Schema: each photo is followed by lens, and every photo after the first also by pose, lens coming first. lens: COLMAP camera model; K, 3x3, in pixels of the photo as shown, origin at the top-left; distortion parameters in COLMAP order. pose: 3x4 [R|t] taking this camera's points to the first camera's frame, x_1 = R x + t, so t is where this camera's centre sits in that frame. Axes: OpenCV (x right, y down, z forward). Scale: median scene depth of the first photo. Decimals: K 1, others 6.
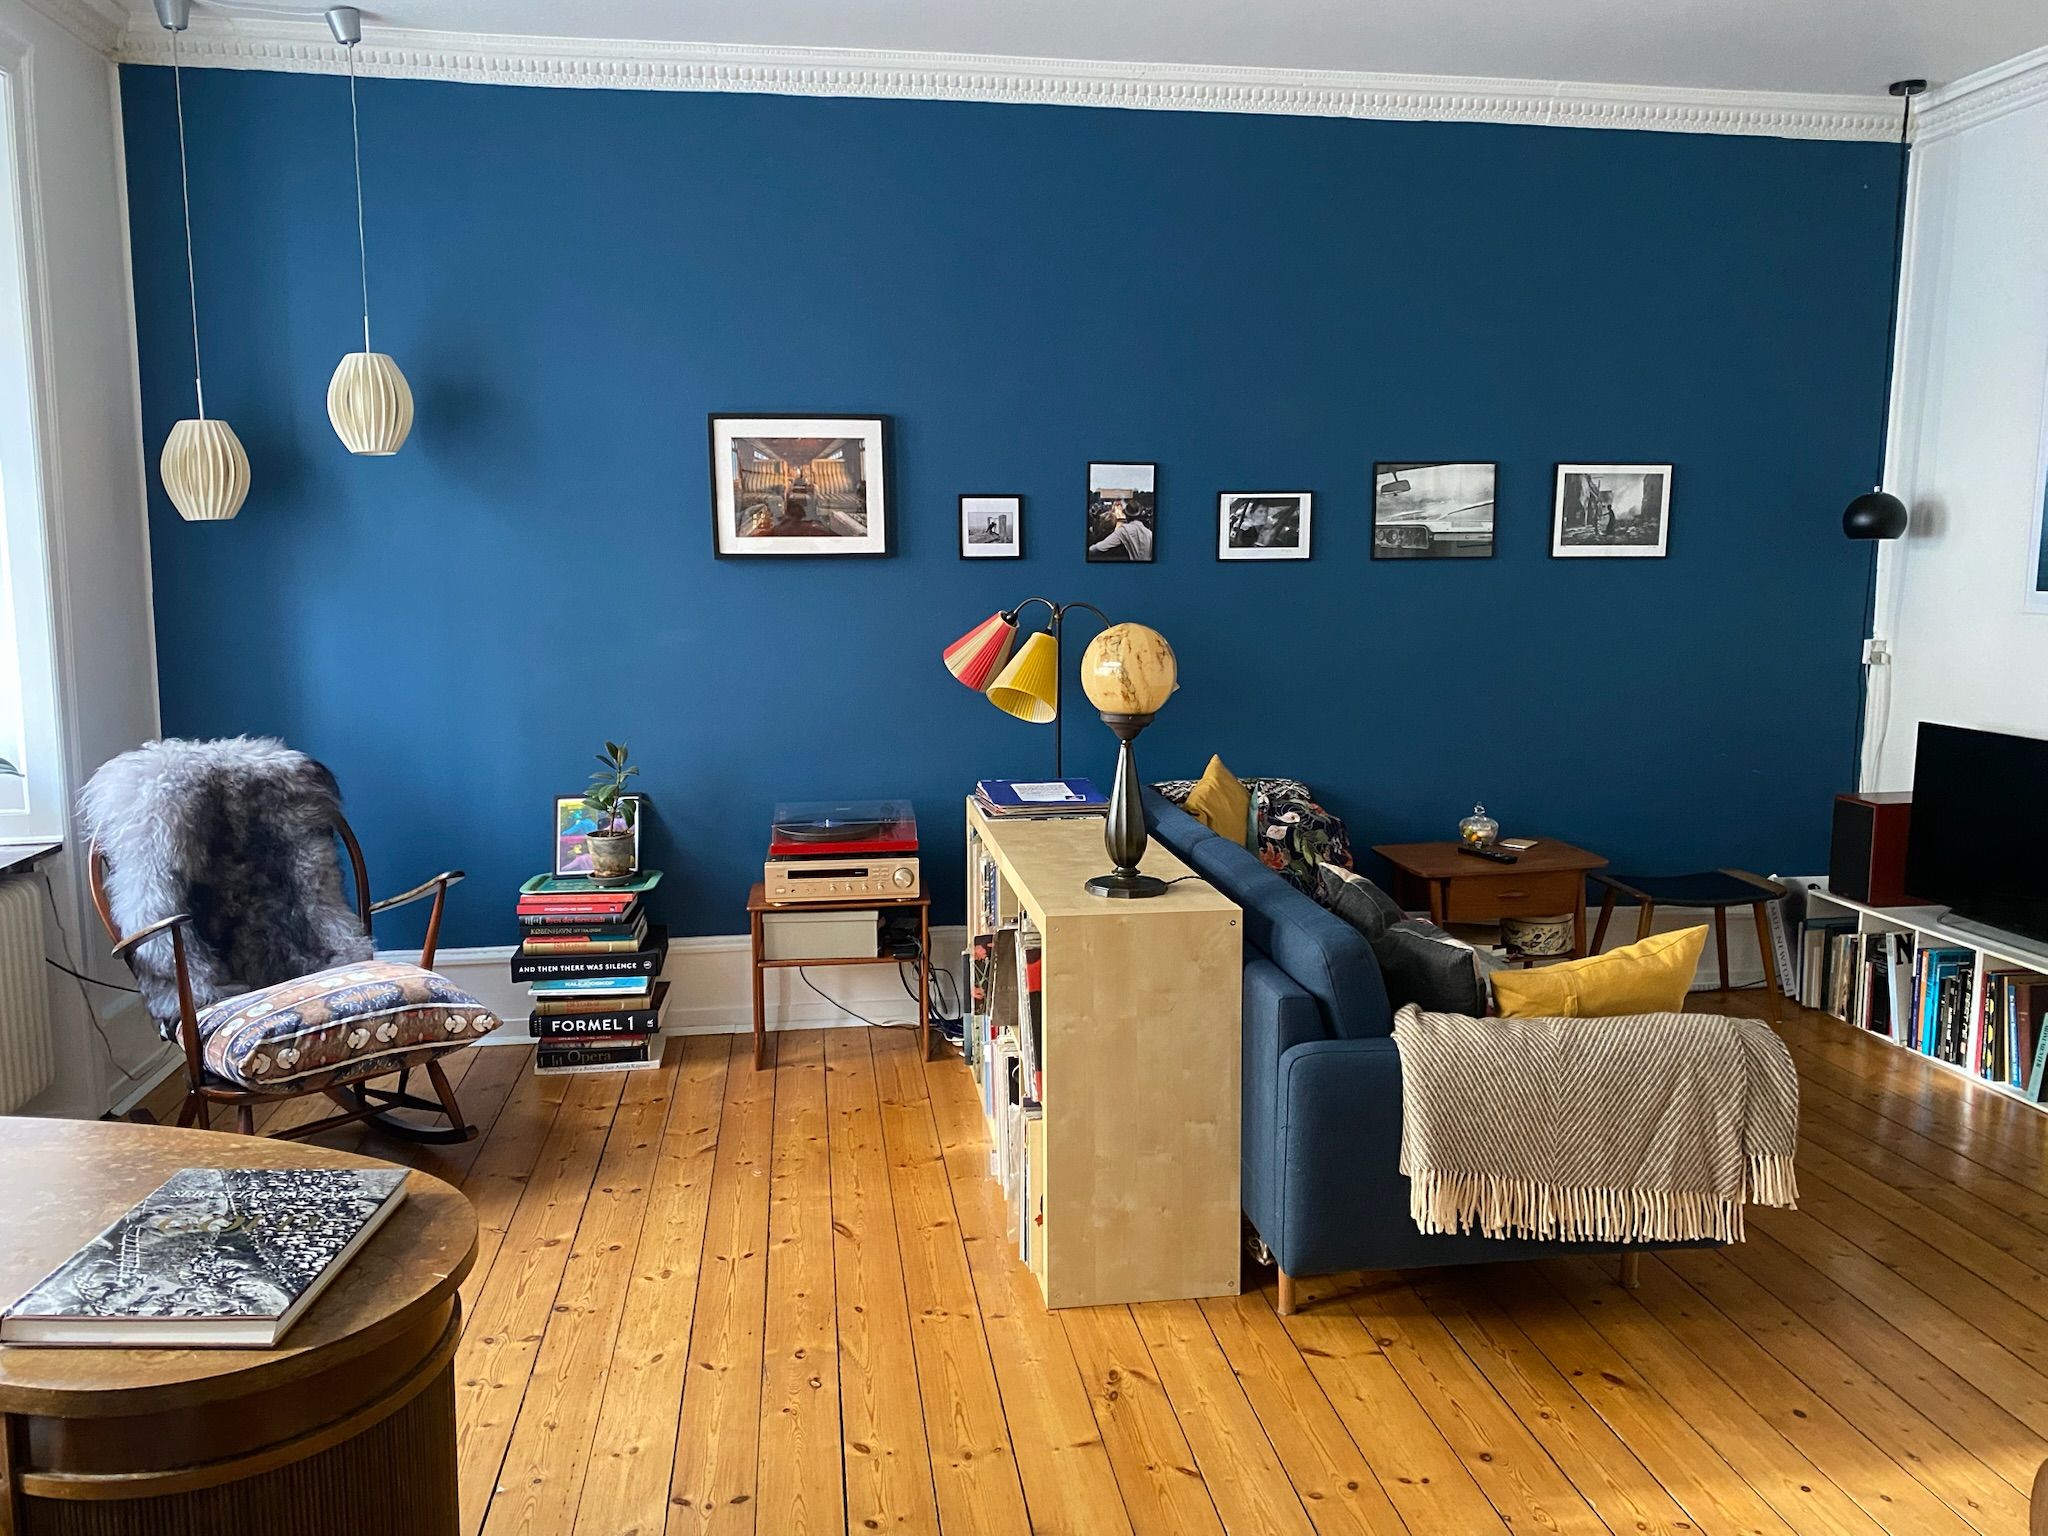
lens RADIAL K [[1526.5, 0, 1005.5], [0, 1526.5, 774.3], [0, 0, 1]] dist [0.028906, -0.036087]
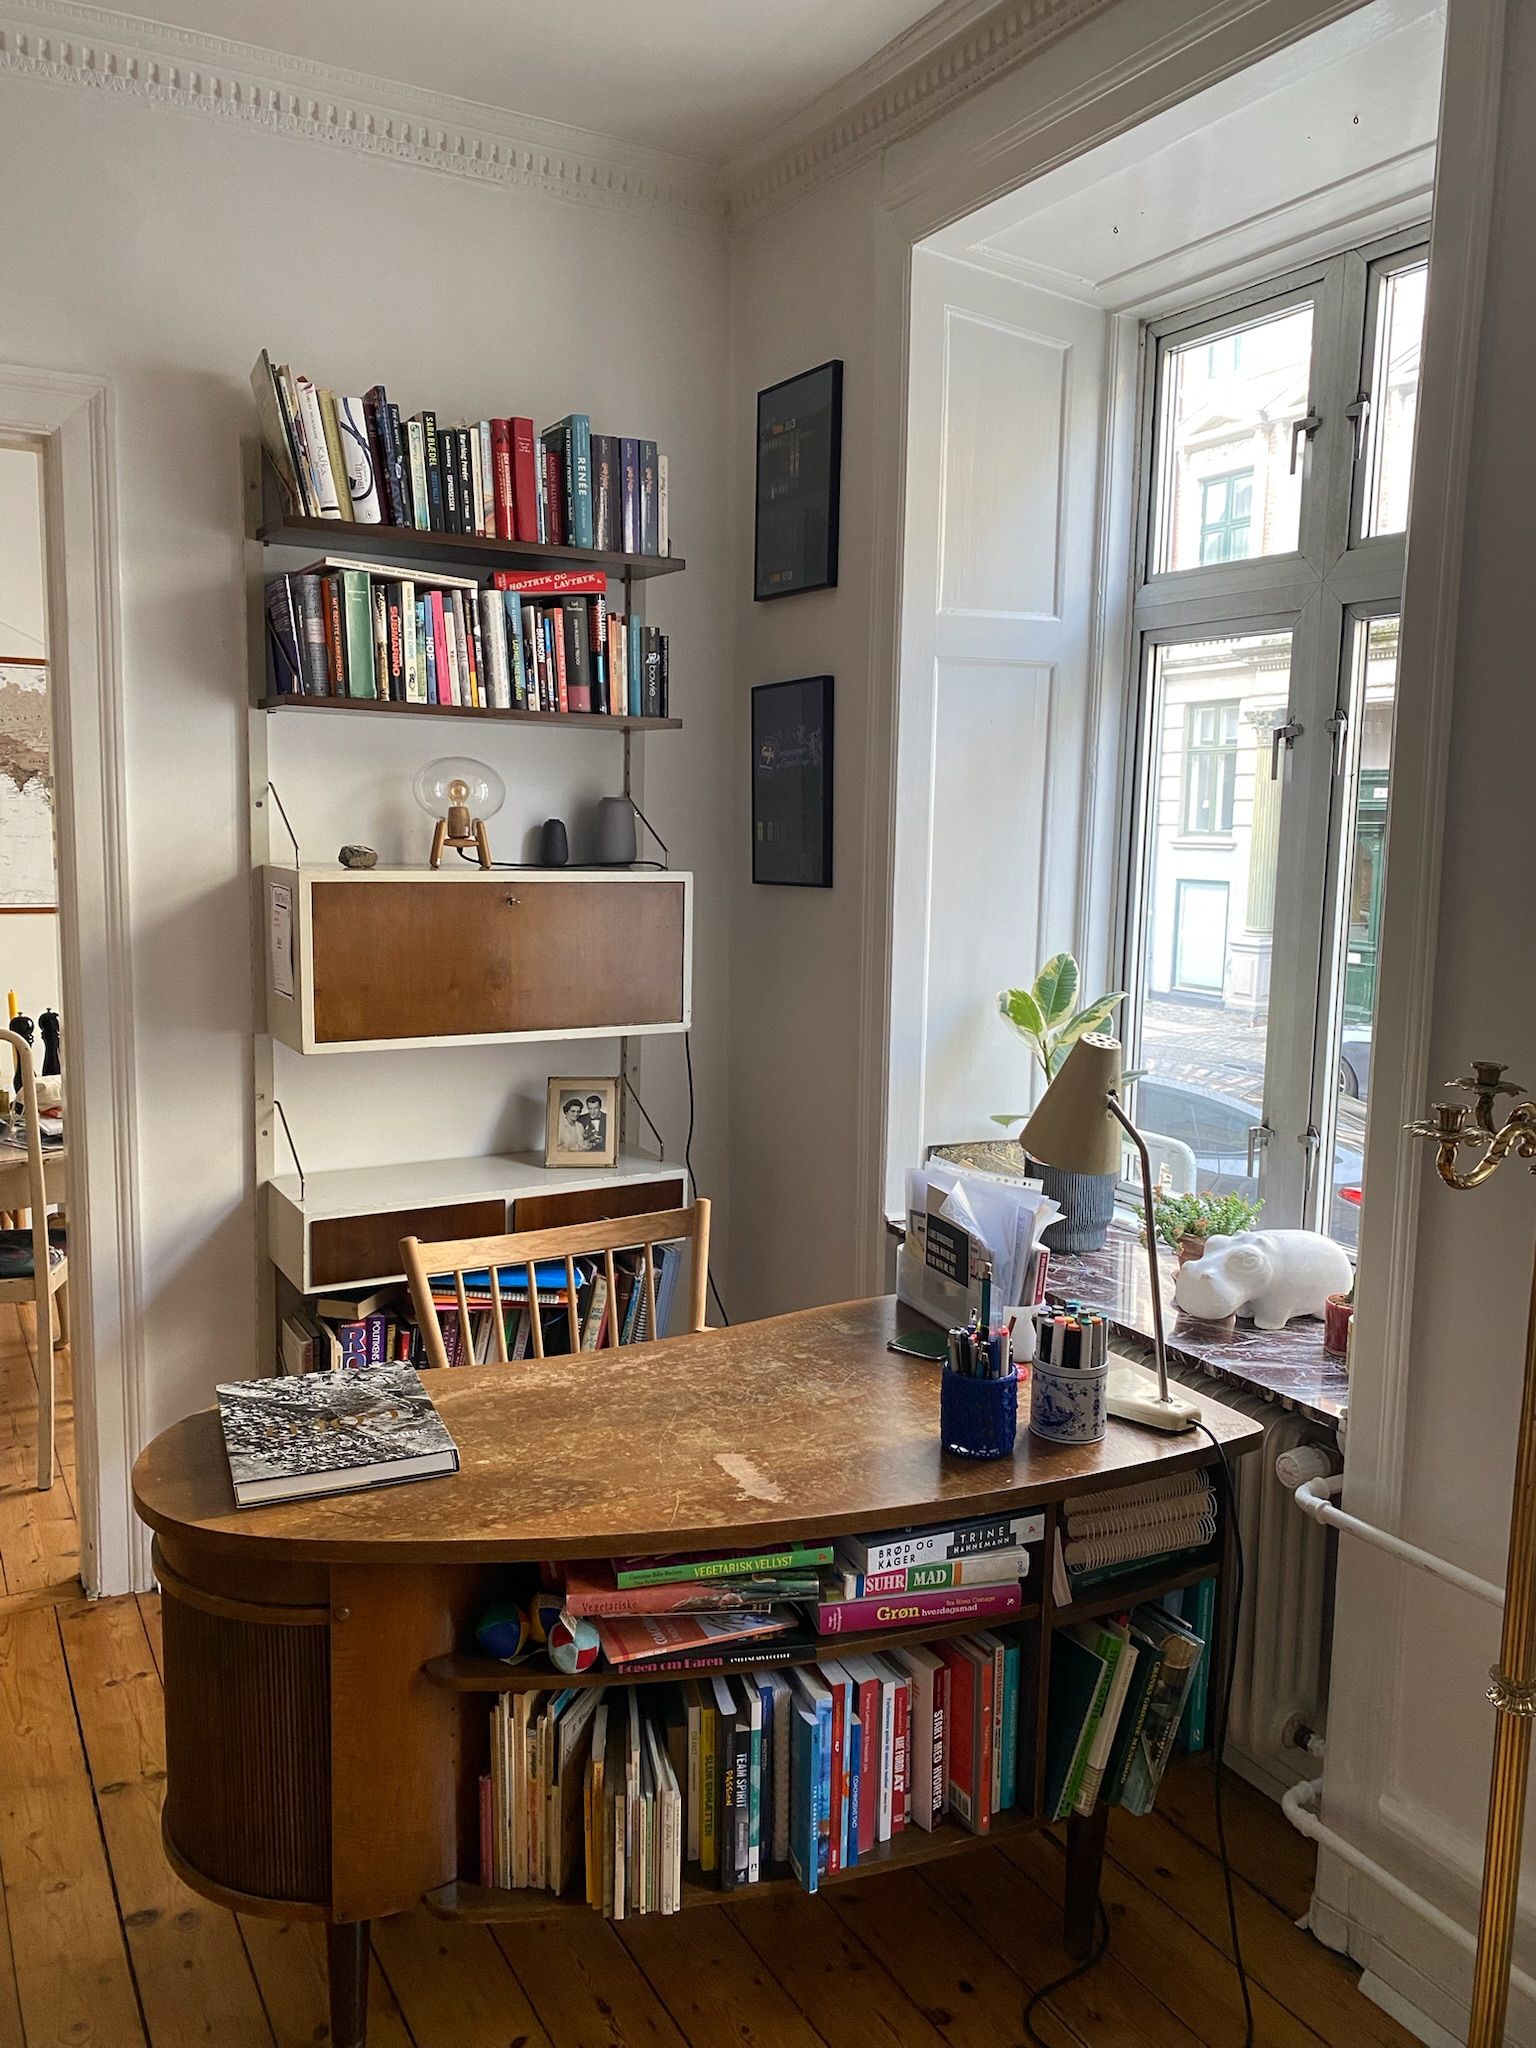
lens RADIAL K [[1526.5, 0, 758.8], [0, 1526.5, 1024.1], [0, 0, 1]] dist [0.028906, -0.036087]
pose [[-0.930342, 0.036661, -0.364857, -0.384601], [-0.065252, 0.962558, 0.263106, -0.349801], [0.360841, 0.268586, -0.893115, 2.120630]]
